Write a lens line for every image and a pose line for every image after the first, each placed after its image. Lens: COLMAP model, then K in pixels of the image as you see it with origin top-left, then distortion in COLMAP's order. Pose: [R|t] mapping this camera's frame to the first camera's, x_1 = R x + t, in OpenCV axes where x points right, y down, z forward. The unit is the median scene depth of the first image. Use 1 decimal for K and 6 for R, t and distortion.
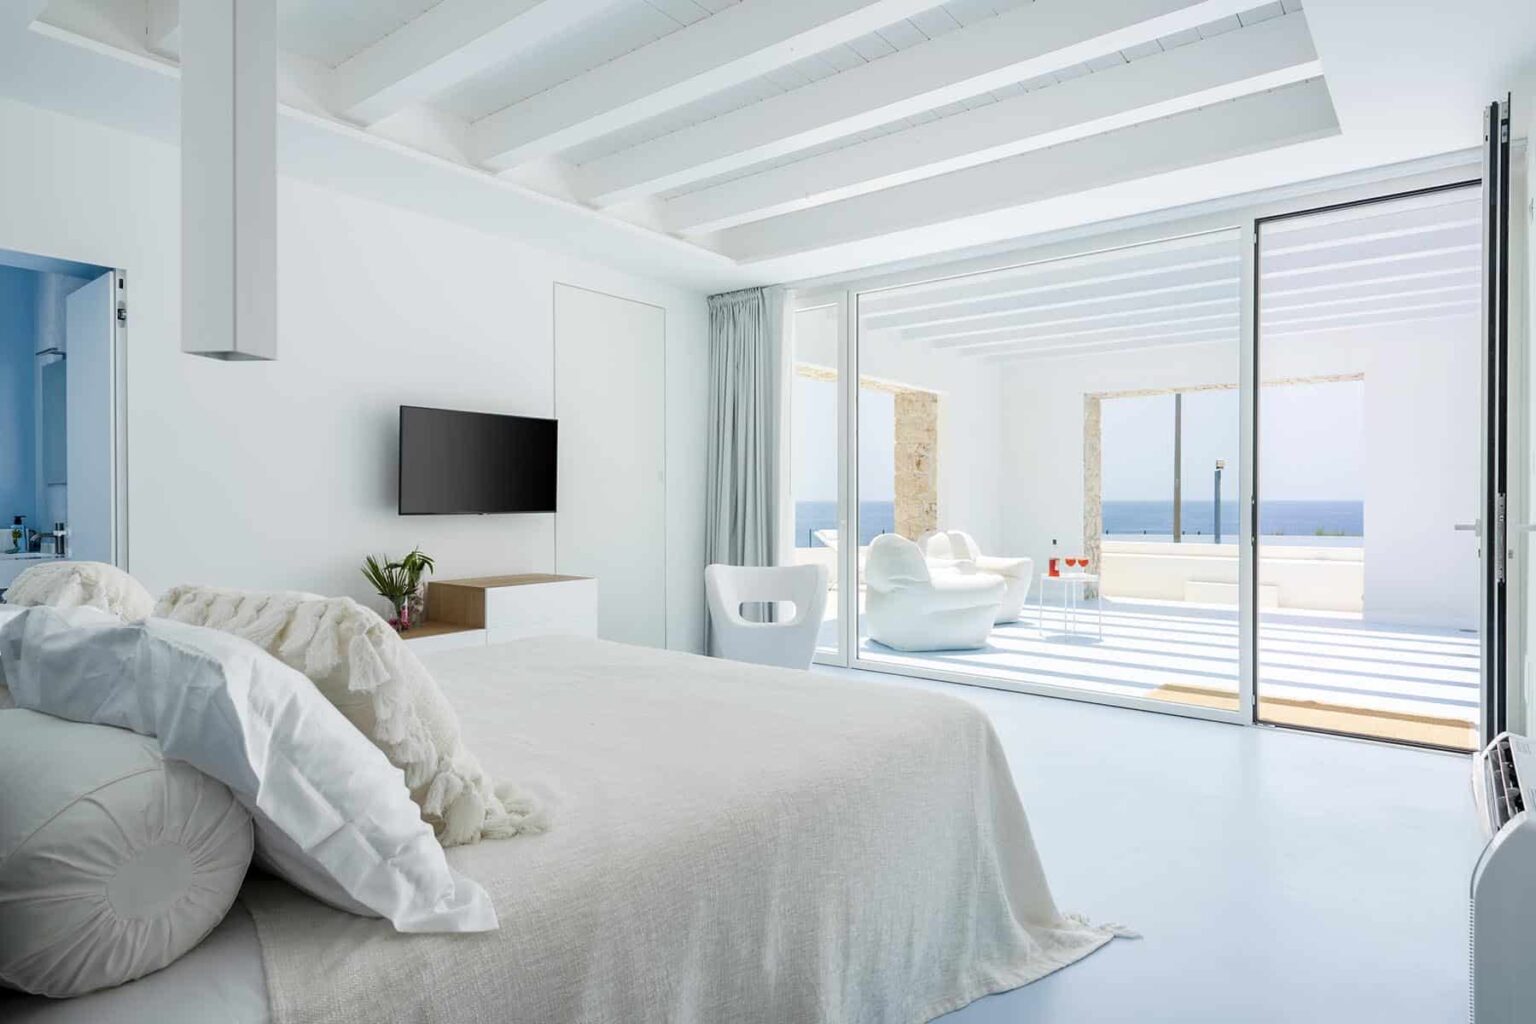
lens RADIAL K [[833.4, 0, 768.0], [0, 833.4, 512.0], [0, 0, 1]] dist [-0.000158, -0.001597]
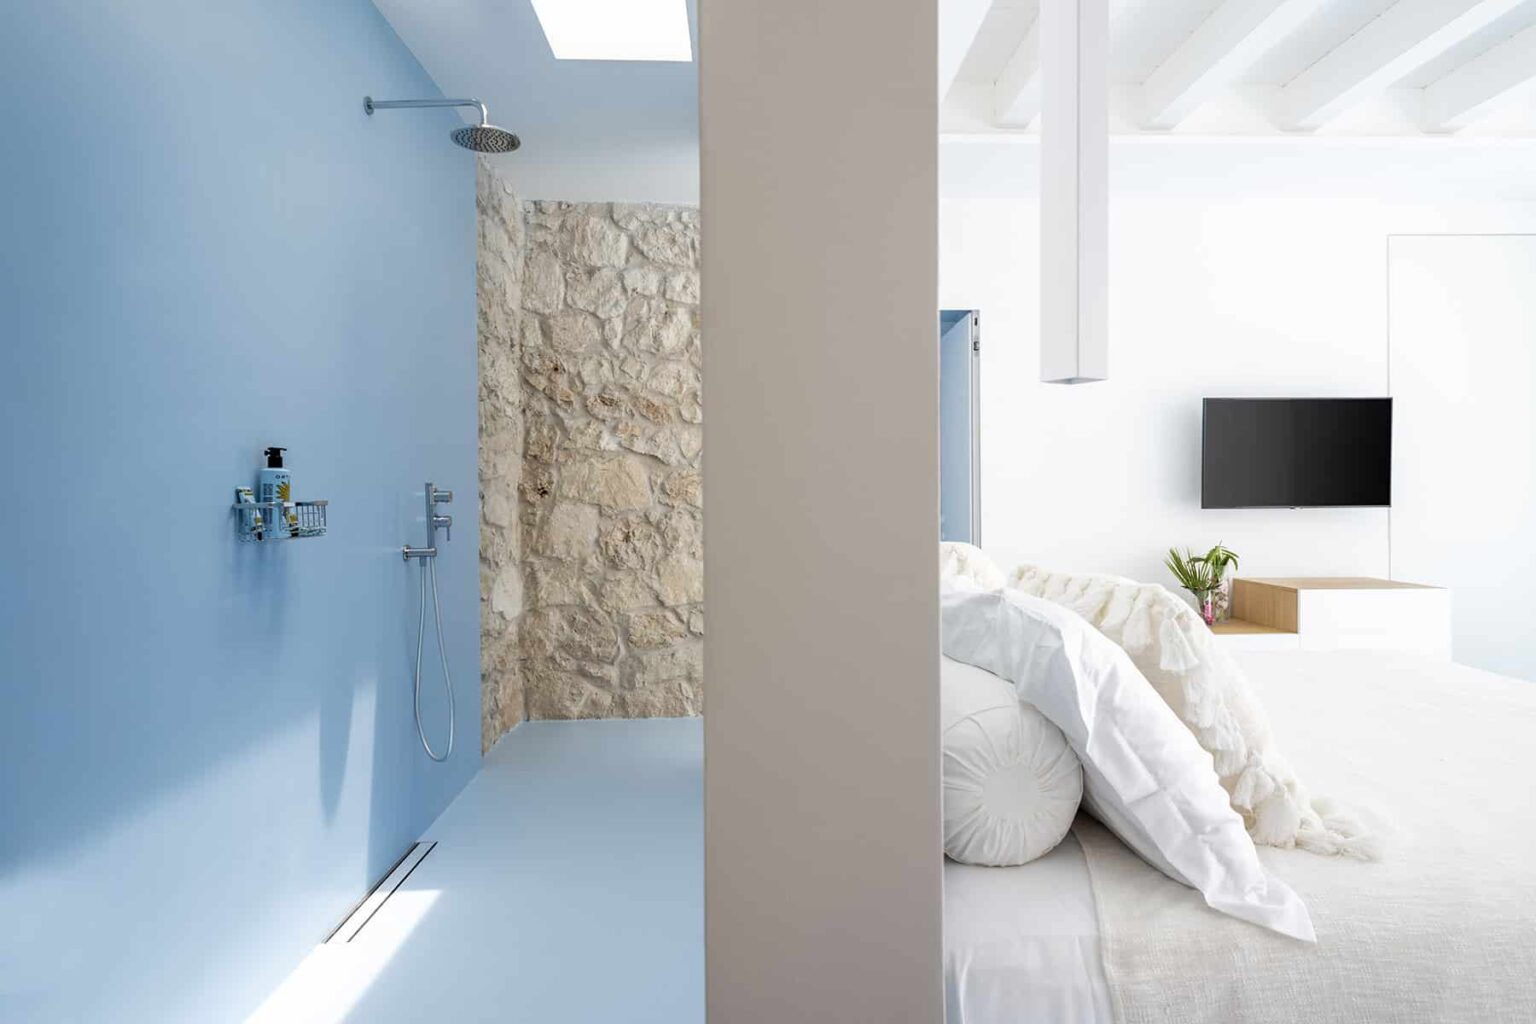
lens RADIAL K [[904.1, 0, 771.0], [0, 904.1, 492.3], [0, 0, 1]] dist [0.029574, -0.014065]
pose [[0.659012, -0.005897, -0.752110, 0.055469], [-0.004933, 0.999914, -0.012162, -0.000099], [0.752117, 0.011725, 0.658926, -0.164219]]
